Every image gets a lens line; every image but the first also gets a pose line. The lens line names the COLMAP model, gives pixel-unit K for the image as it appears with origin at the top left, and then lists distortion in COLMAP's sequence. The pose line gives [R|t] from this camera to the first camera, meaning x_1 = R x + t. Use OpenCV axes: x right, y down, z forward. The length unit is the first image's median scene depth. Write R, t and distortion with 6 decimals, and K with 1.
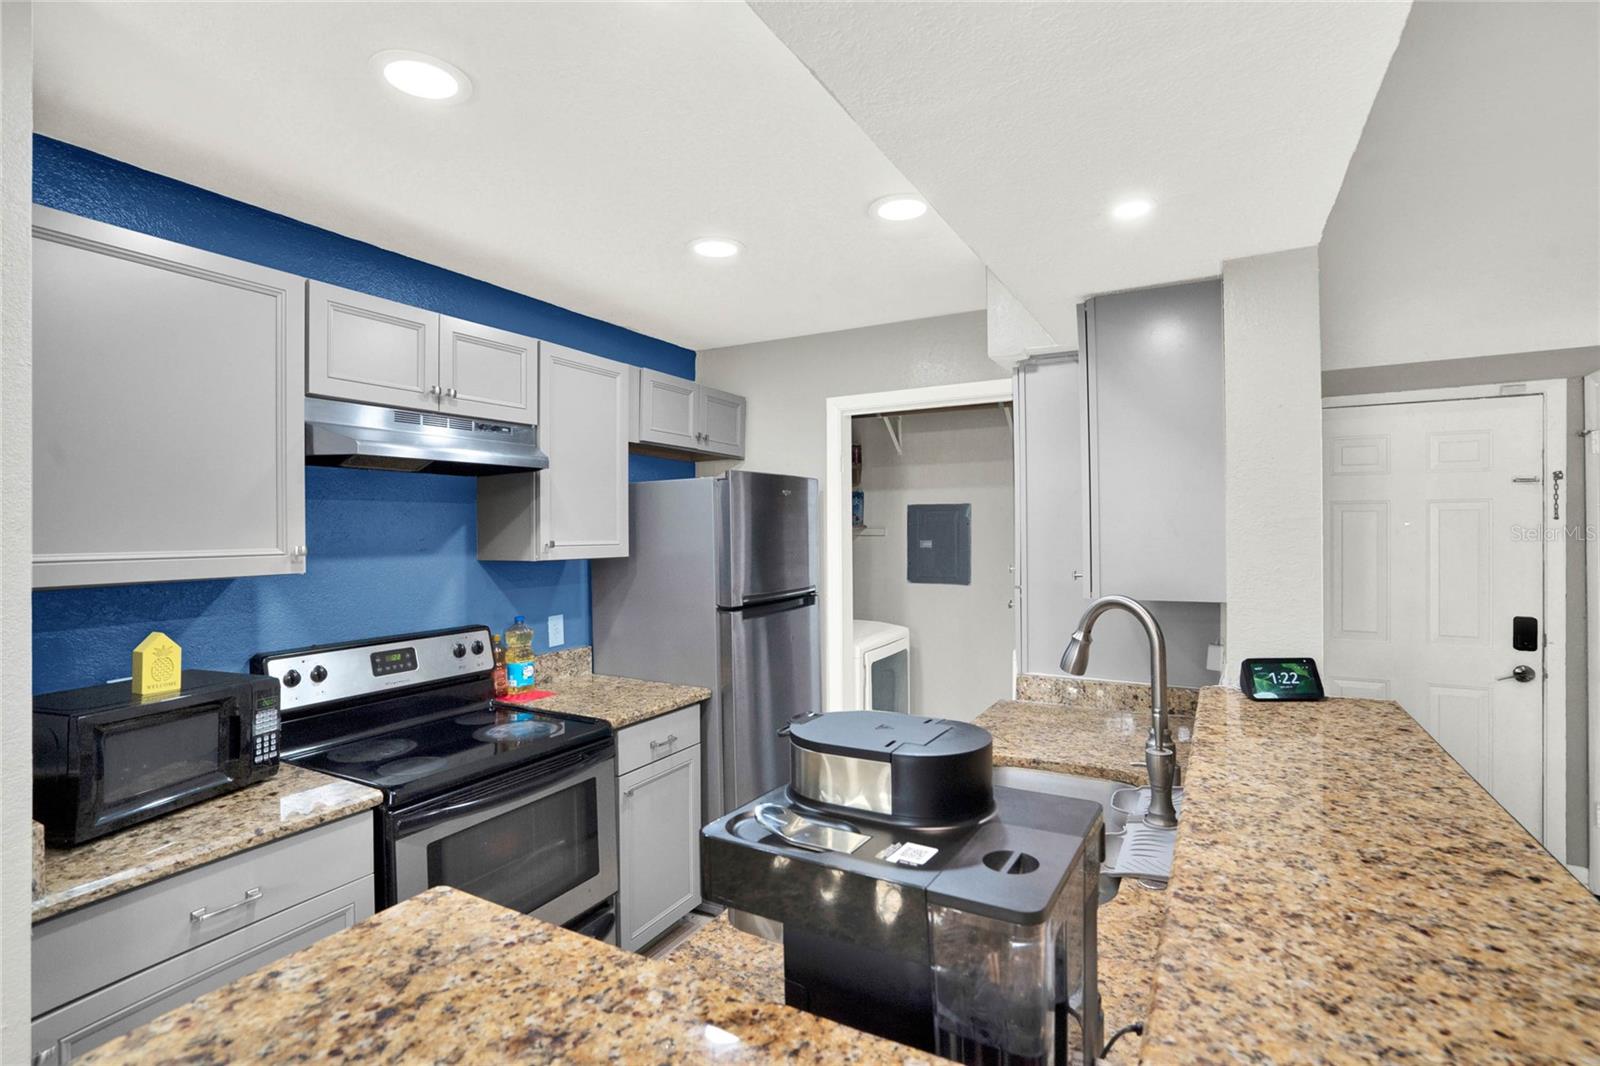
lens RADIAL K [[766.8, 0, 811.2], [0, 766.8, 537.5], [0, 0, 1]] dist [-0.052237, 0.021823]
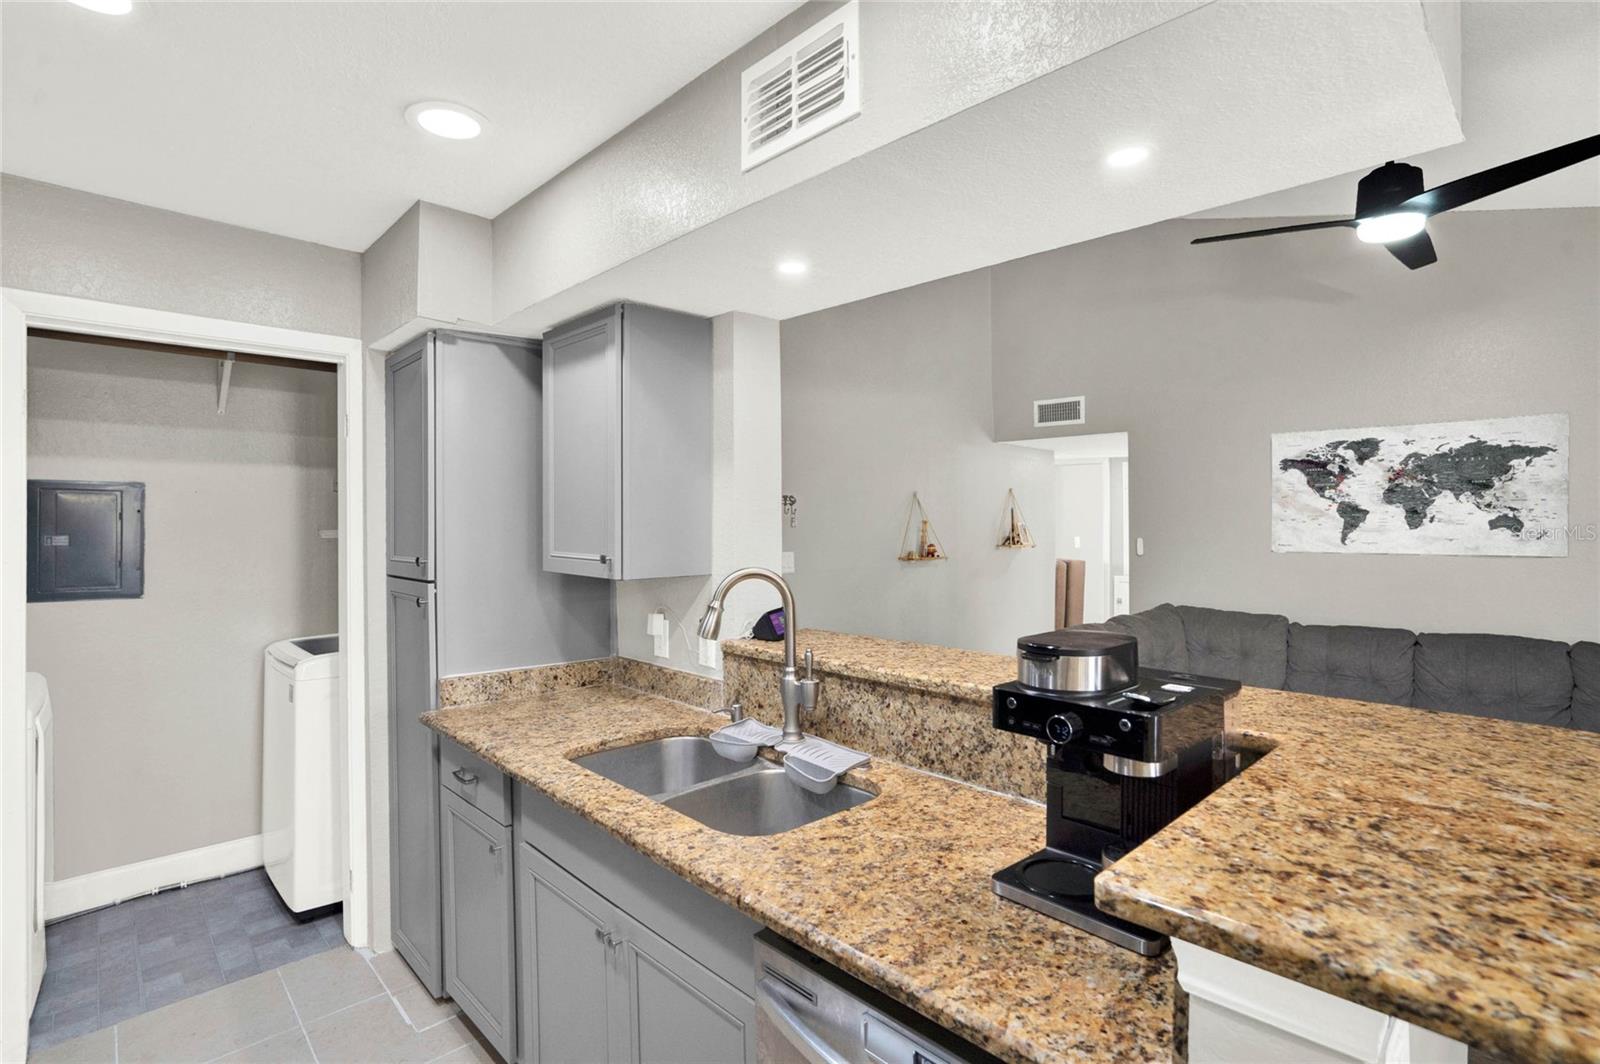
lens RADIAL K [[766.8, 0, 808.5], [0, 766.8, 528.6], [0, 0, 1]] dist [-0.052237, 0.021823]
pose [[0.293626, 0.004837, 0.955908, -0.441610], [0.009110, 0.999928, -0.007859, 0.013064], [-0.955877, 0.011016, 0.293561, 0.318047]]
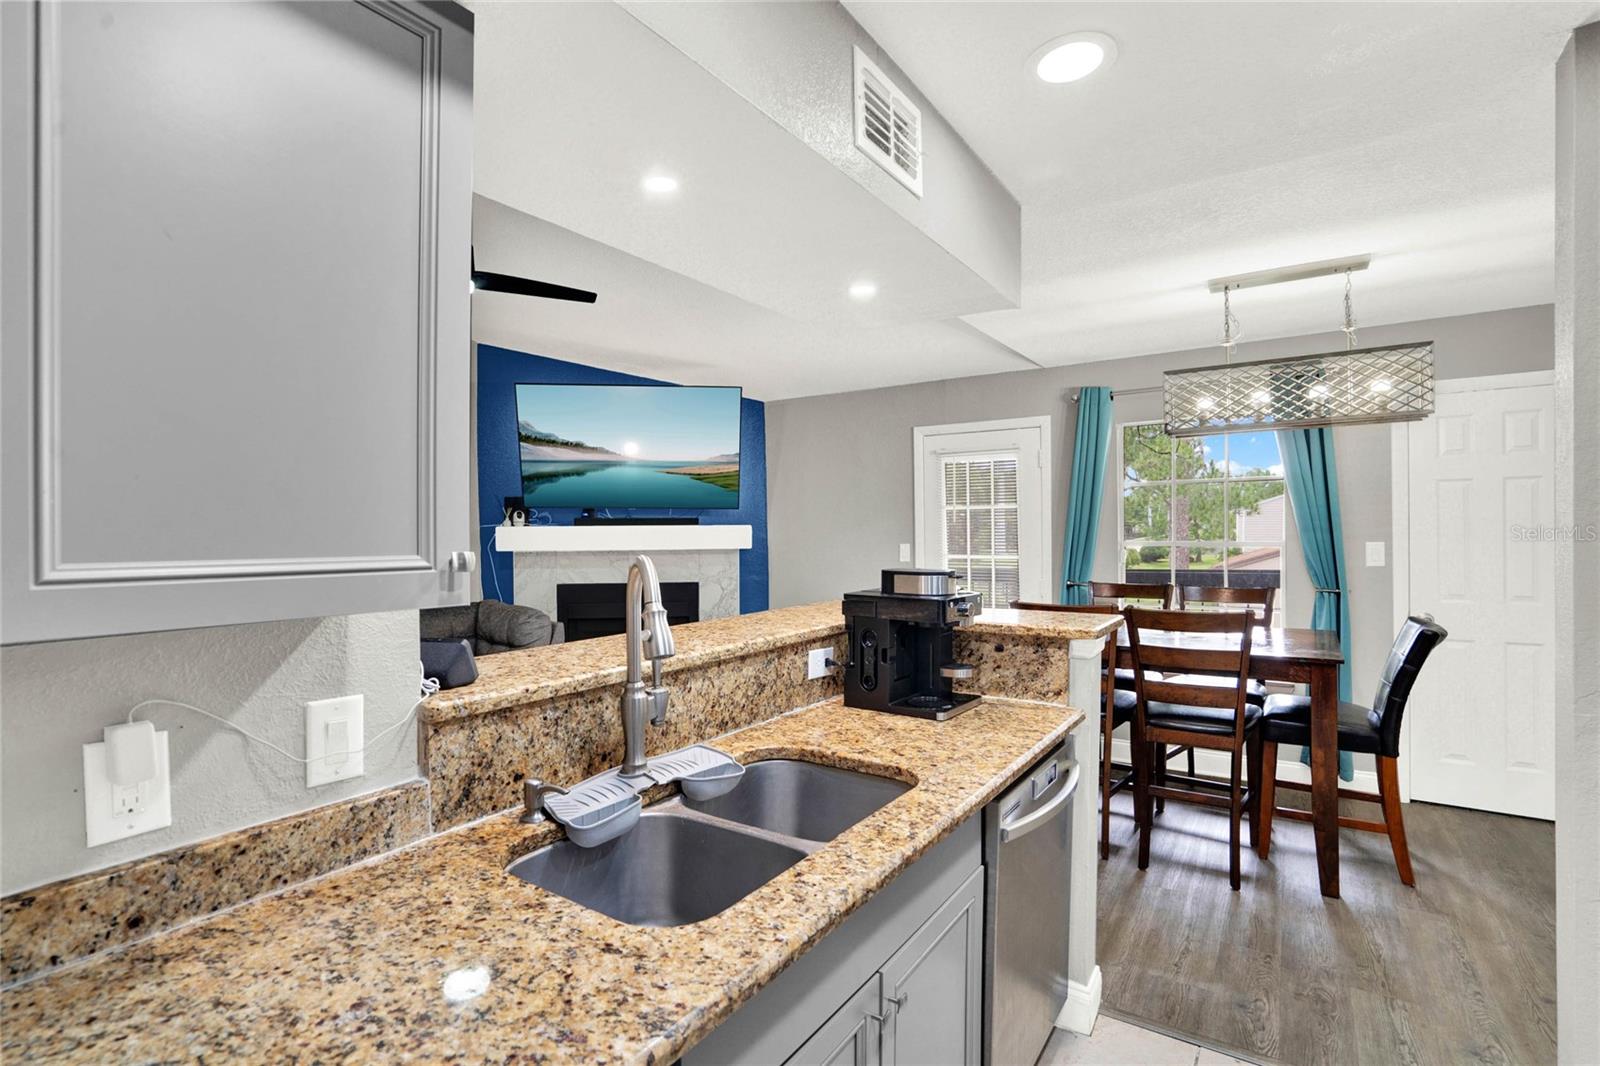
lens RADIAL K [[766.8, 0, 792.5], [0, 766.8, 537.6], [0, 0, 1]] dist [-0.052237, 0.021823]
pose [[-0.995239, 0.017783, 0.095831, 0.079391], [0.019754, 0.999612, 0.019659, 0.023818], [-0.095445, 0.021459, -0.995203, 1.098264]]
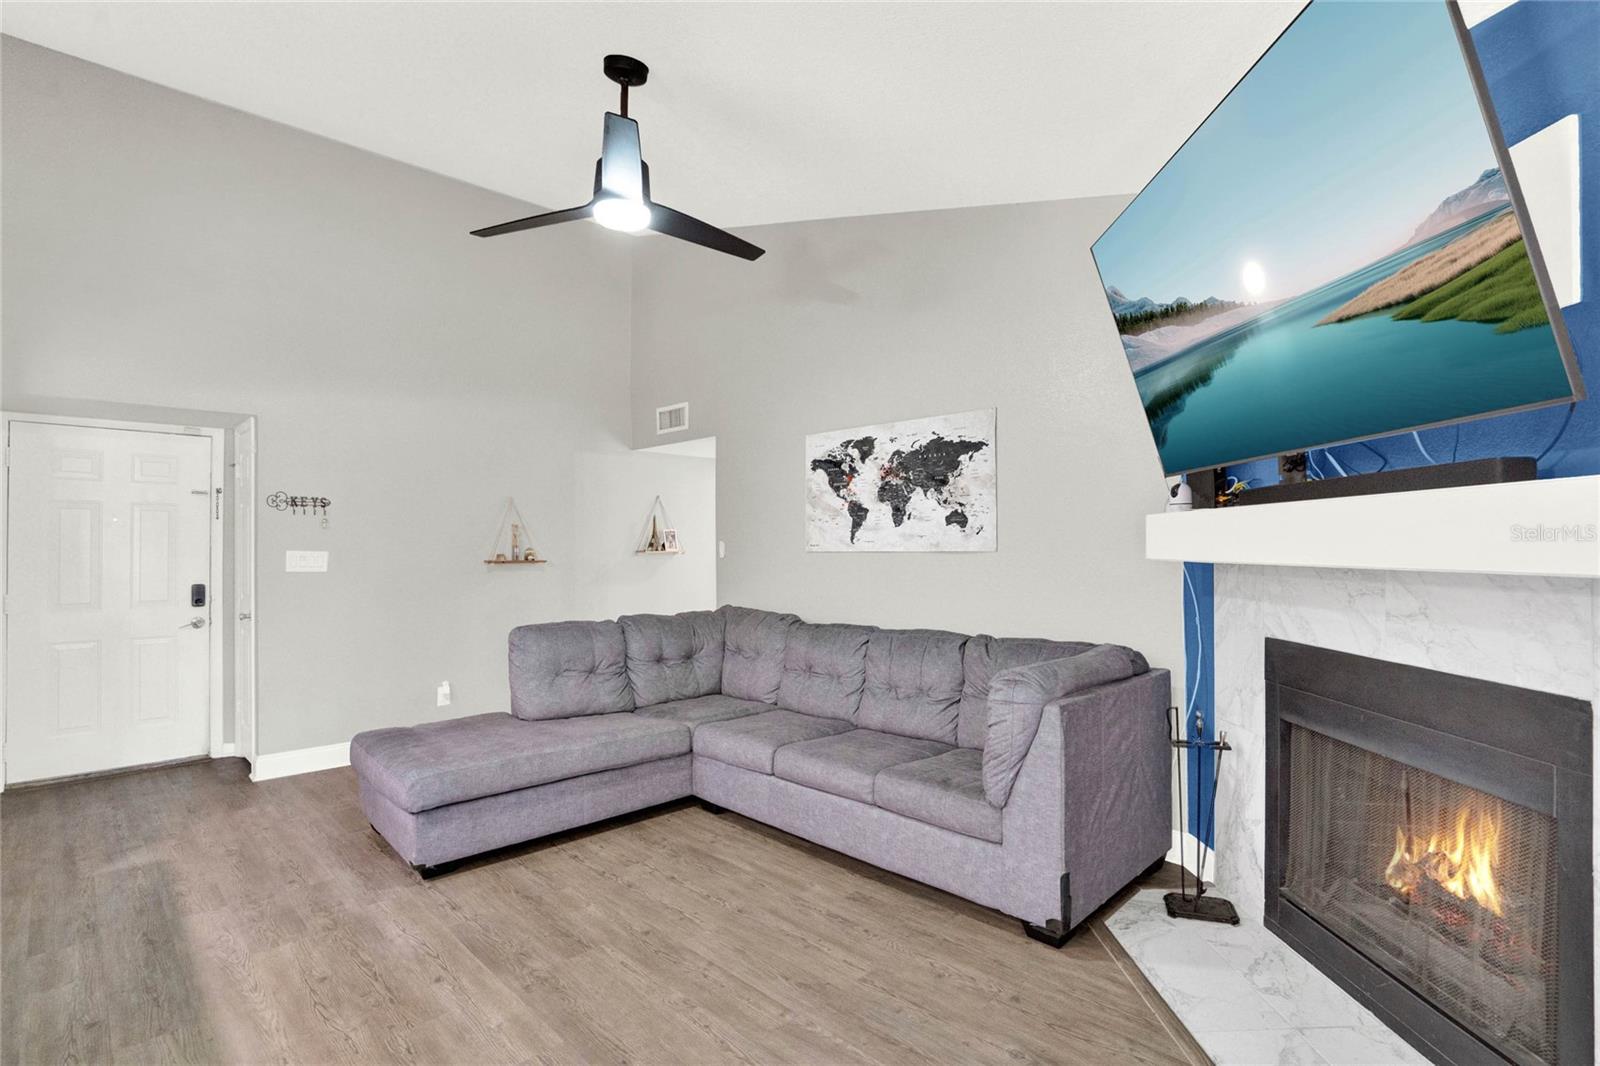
lens RADIAL K [[766.8, 0, 801.0], [0, 766.8, 533.7], [0, 0, 1]] dist [-0.052237, 0.021823]
pose [[0.283225, 0.028818, 0.958620, -0.158838], [0.009258, 0.999420, -0.032780, 0.078888], [-0.959009, 0.018159, 0.282794, -0.697771]]
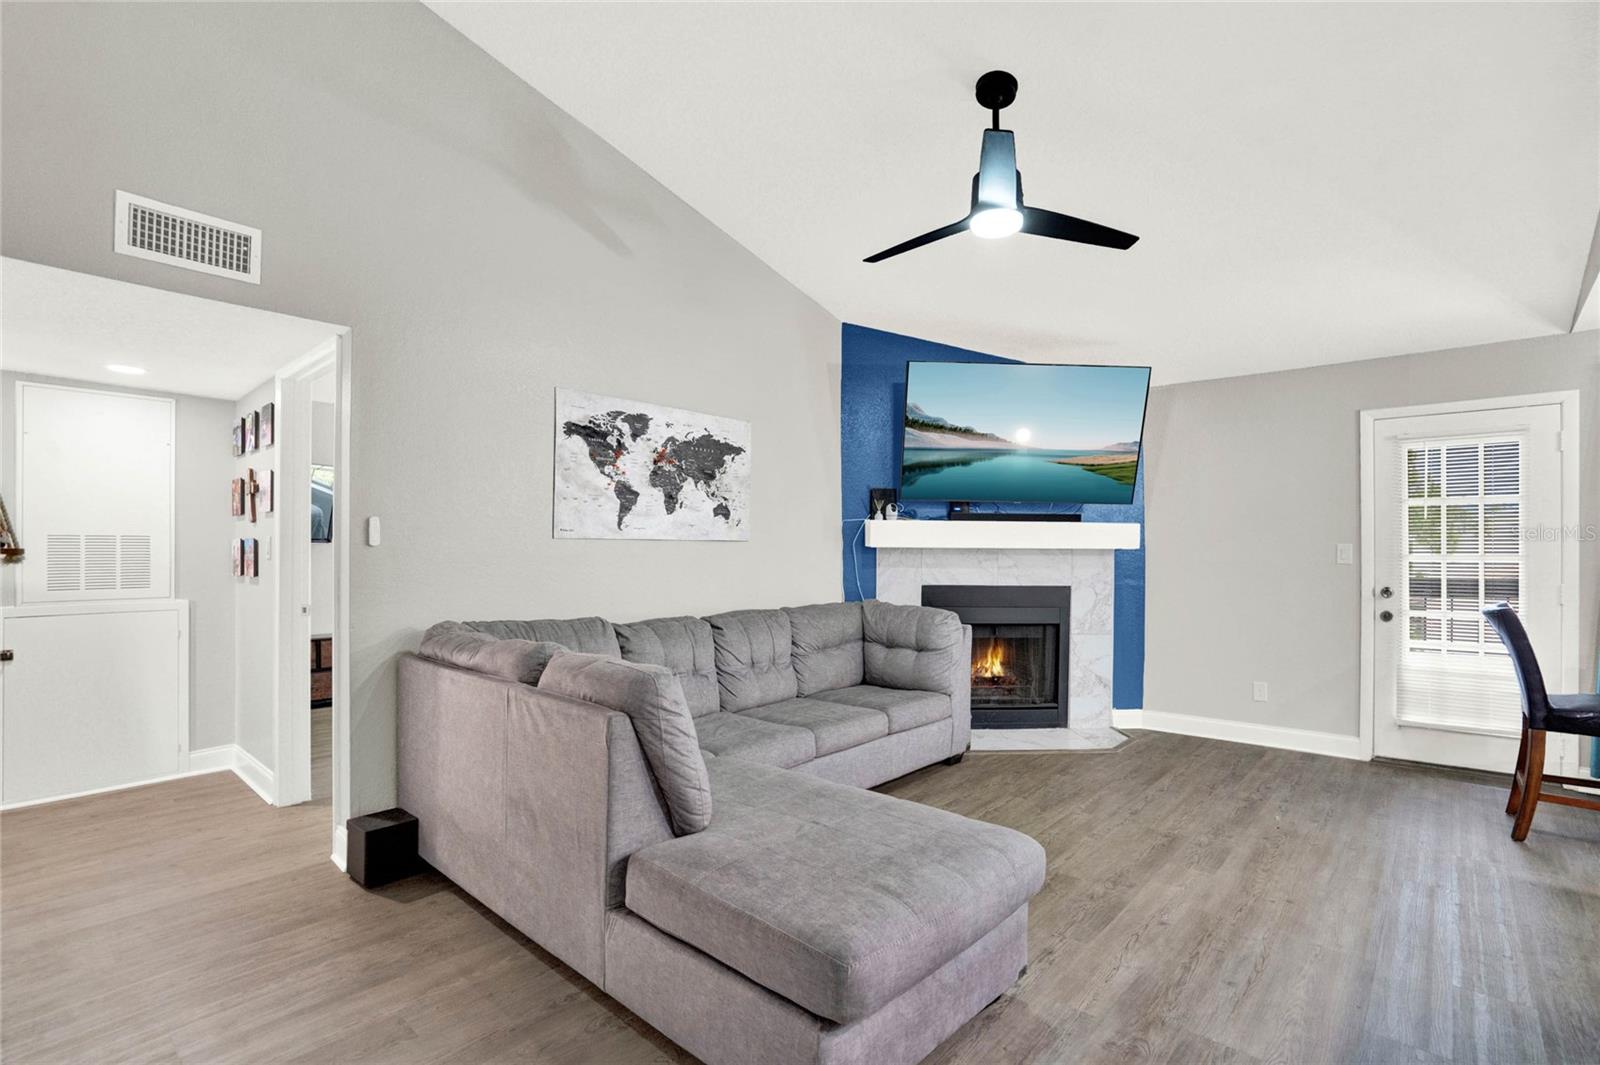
lens RADIAL K [[766.8, 0, 784.6], [0, 766.8, 552.6], [0, 0, 1]] dist [-0.052237, 0.021823]
pose [[-0.972713, 0.006522, 0.231921, 0.842686], [0.008900, 0.999918, 0.009209, 0.079832], [-0.231841, 0.011022, -0.972691, 1.044180]]
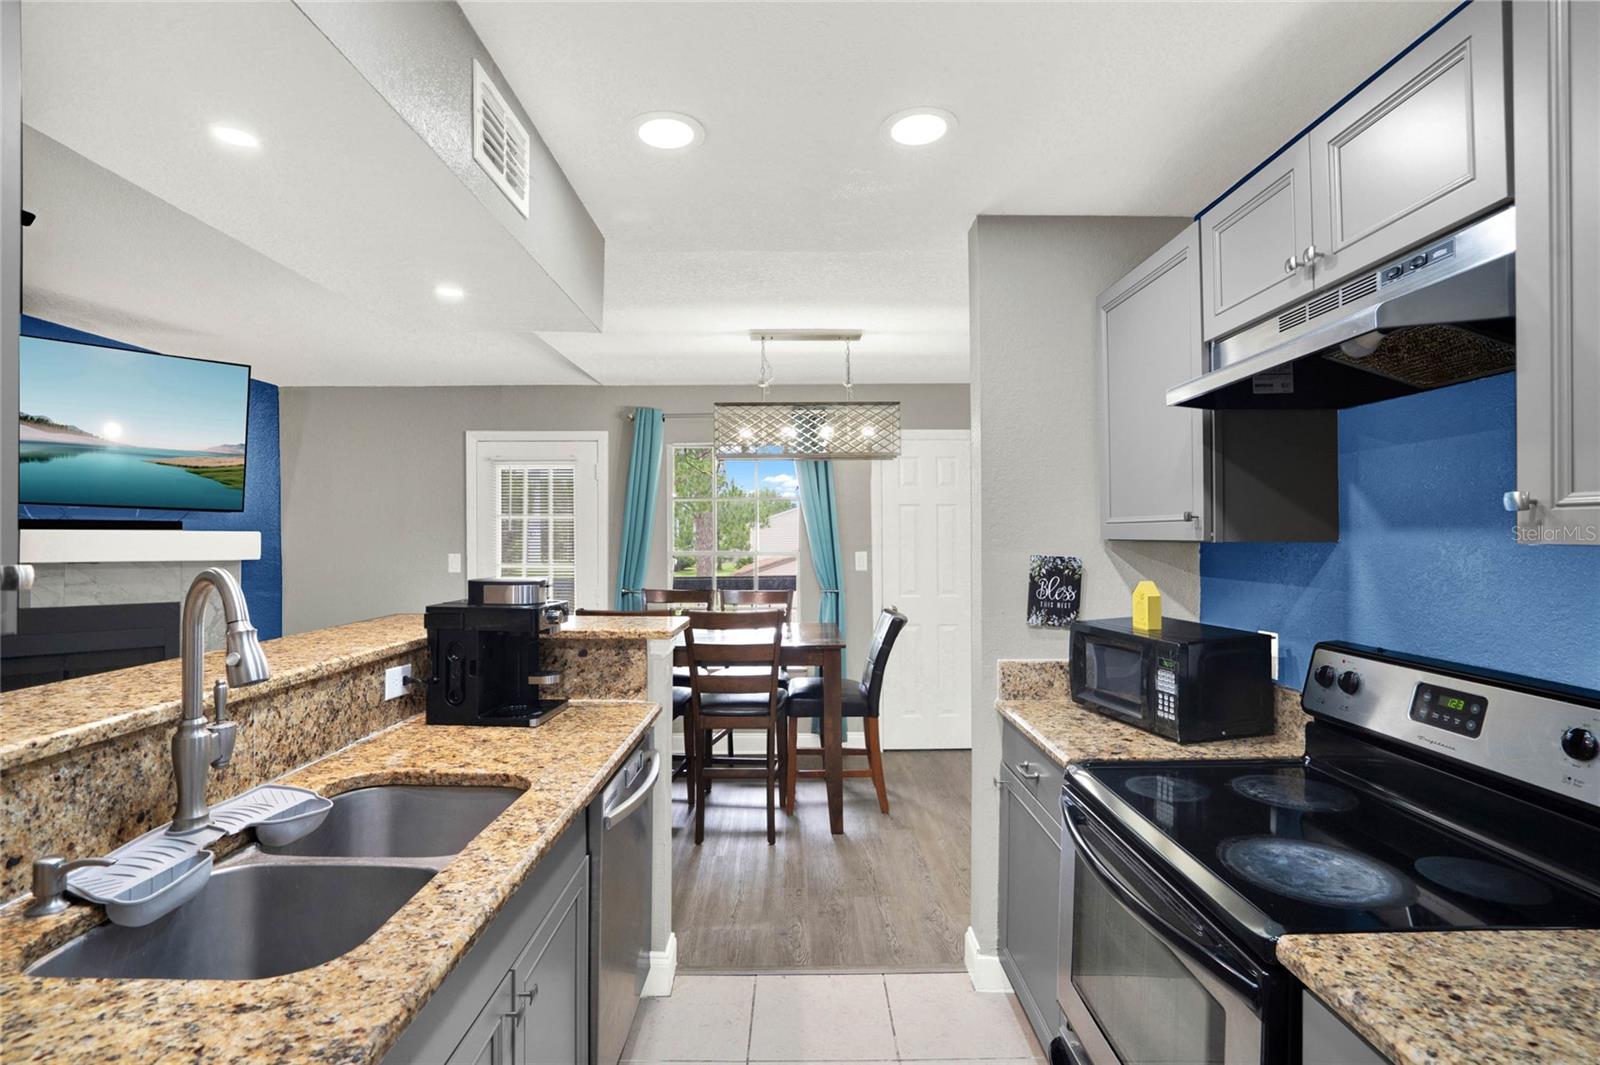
lens RADIAL K [[766.8, 0, 812.4], [0, 766.8, 528.9], [0, 0, 1]] dist [-0.052237, 0.021823]
pose [[-0.869669, 0.003562, -0.493623, 0.144173], [0.002171, 0.999992, 0.003391, 0.020068], [0.493631, 0.001878, -0.869670, 1.145323]]
